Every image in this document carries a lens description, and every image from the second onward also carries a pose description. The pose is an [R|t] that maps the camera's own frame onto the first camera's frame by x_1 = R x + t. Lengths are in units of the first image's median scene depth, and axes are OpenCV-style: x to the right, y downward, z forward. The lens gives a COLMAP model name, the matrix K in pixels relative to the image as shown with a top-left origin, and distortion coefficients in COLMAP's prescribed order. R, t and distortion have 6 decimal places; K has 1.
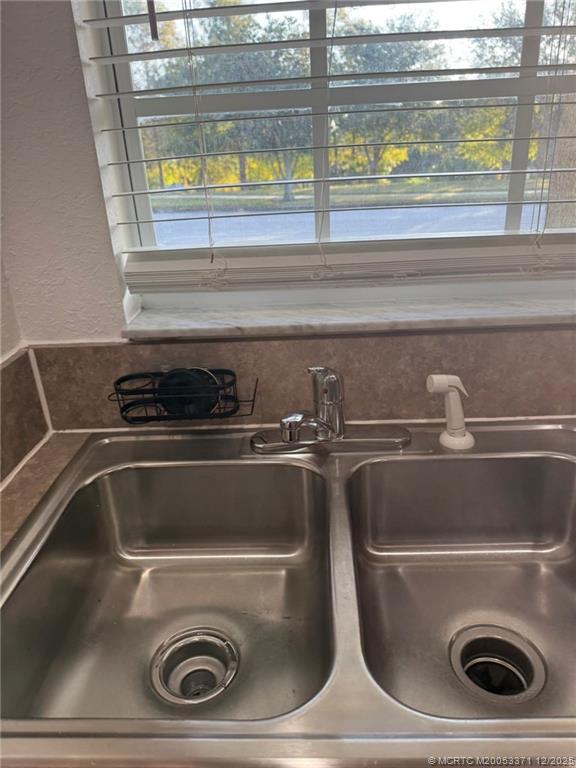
lens RADIAL K [[539.6, 0, 288.0], [0, 539.6, 384.0], [0, 0, 1]] dist [0.123754, -0.165340]
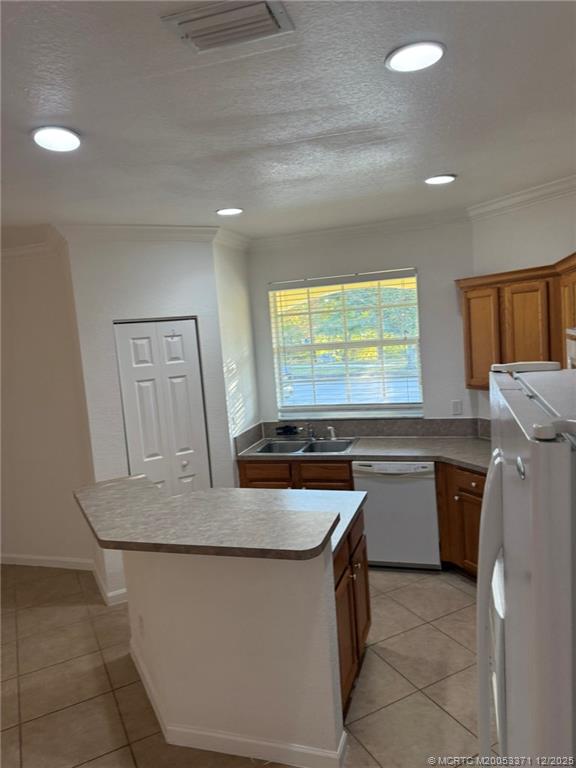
lens RADIAL K [[539.6, 0, 288.0], [0, 539.6, 384.0], [0, 0, 1]] dist [0.123754, -0.165340]
pose [[0.967344, 0.001754, -0.253461, 1.191837], [-0.075016, 0.957159, -0.279676, 1.091142], [0.242112, 0.289556, 0.926034, -4.189743]]
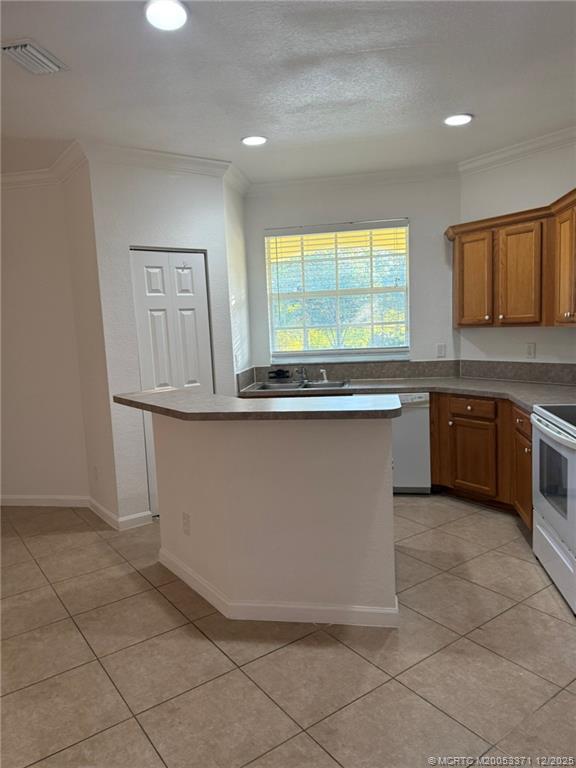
lens RADIAL K [[539.6, 0, 288.0], [0, 539.6, 384.0], [0, 0, 1]] dist [0.123754, -0.165340]
pose [[0.993491, 0.017308, -0.112589, 0.532362], [-0.048515, 0.958558, -0.280735, 1.694509], [0.103064, 0.284370, 0.953159, -4.357118]]
